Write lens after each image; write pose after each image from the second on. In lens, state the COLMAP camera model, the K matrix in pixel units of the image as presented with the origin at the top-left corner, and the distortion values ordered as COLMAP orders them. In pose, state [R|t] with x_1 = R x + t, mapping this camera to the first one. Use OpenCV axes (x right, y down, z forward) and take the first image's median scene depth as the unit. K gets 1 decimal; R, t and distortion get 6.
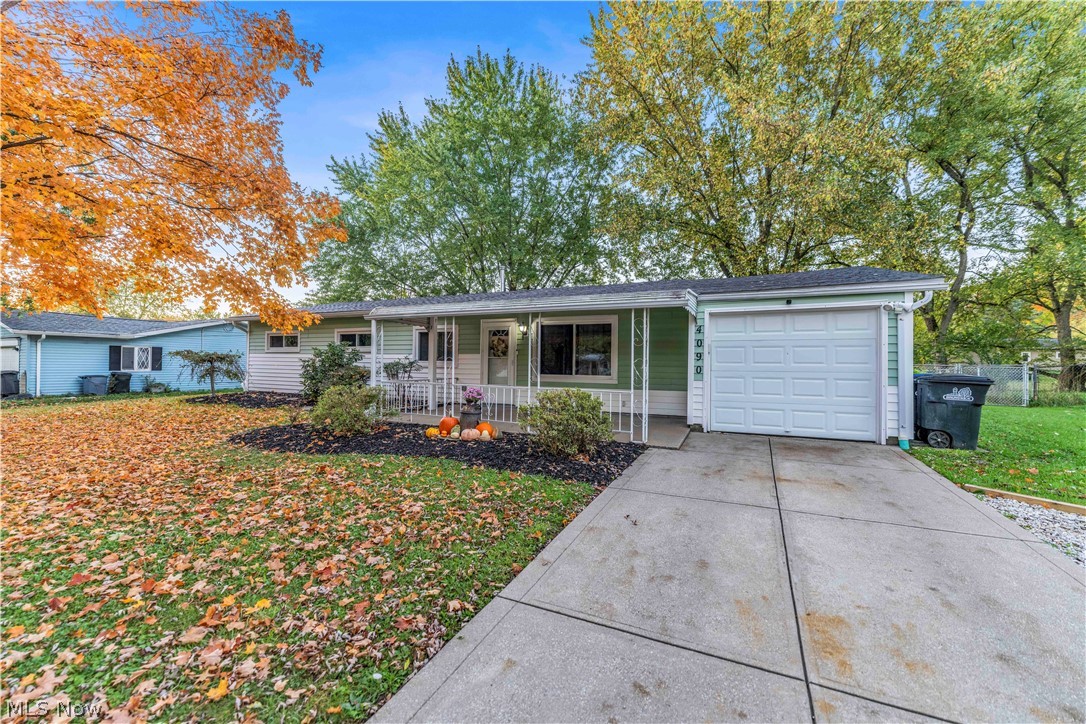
lens RADIAL K [[444.4, 0, 542.1], [0, 444.4, 359.7], [0, 0, 1]] dist [0.001006, 0.000299]
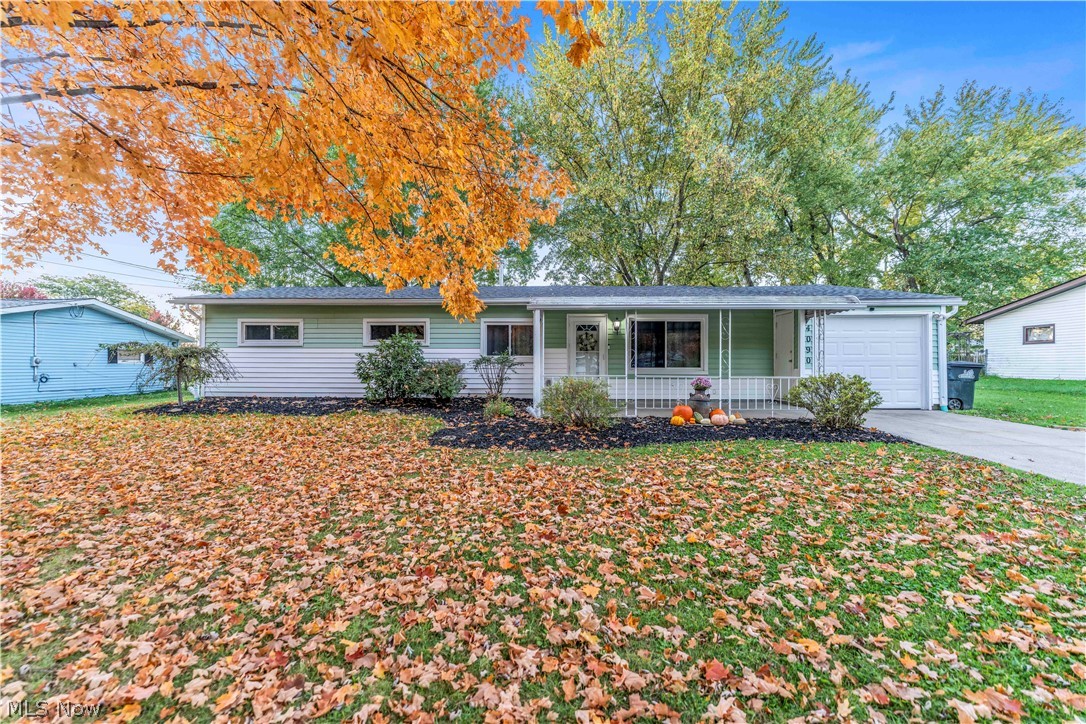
lens RADIAL K [[444.4, 0, 542.1], [0, 444.4, 359.7], [0, 0, 1]] dist [0.001006, 0.000299]
pose [[0.916500, -0.005338, 0.399999, -0.649289], [0.004877, 0.999986, 0.002171, 0.011251], [-0.400005, -0.000039, 0.916513, 0.116534]]
